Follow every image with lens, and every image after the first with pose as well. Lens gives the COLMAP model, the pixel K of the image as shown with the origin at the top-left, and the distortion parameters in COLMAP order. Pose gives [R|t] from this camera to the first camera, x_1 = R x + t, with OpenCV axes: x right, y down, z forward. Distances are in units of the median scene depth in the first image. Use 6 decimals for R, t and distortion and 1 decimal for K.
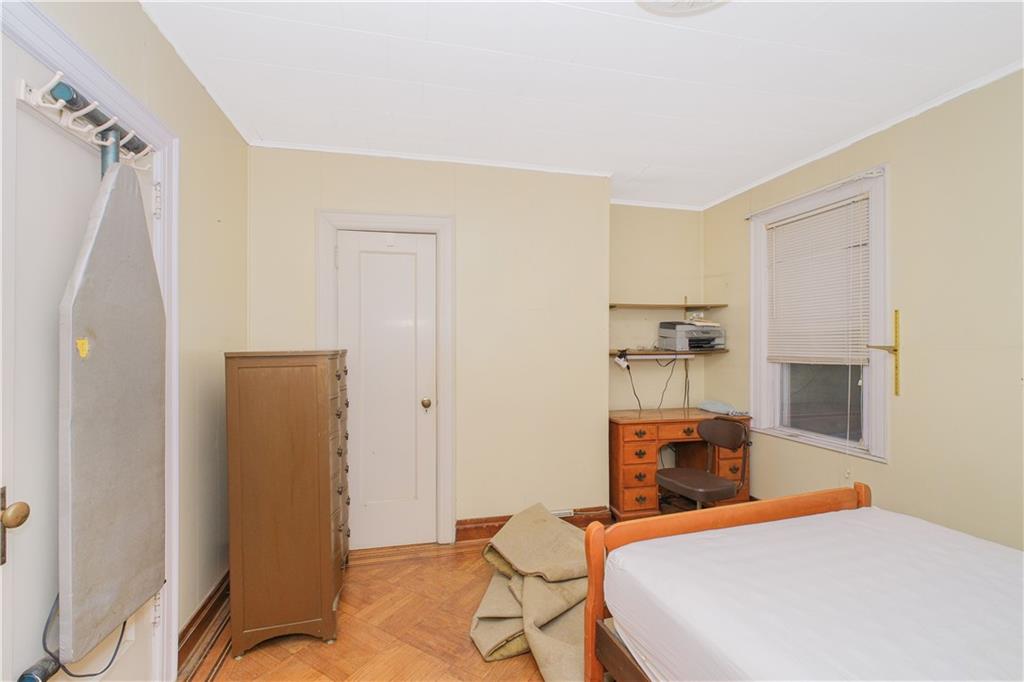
lens RADIAL K [[434.1, 0, 509.9], [0, 434.1, 345.7], [0, 0, 1]] dist [-0.001148, -0.000680]
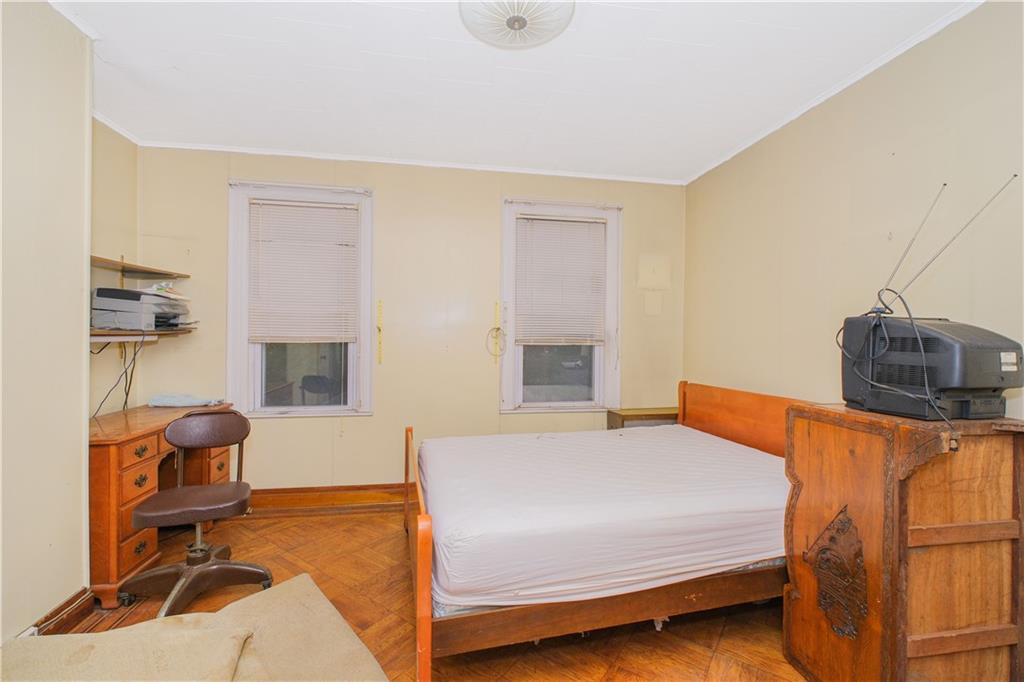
lens RADIAL K [[434.1, 0, 513.2], [0, 434.1, 338.2], [0, 0, 1]] dist [-0.001148, -0.000680]
pose [[0.082573, -0.007865, 0.996554, -0.304195], [-0.008830, 0.999924, 0.008623, 0.013930], [-0.996546, -0.009512, 0.082497, 0.343479]]
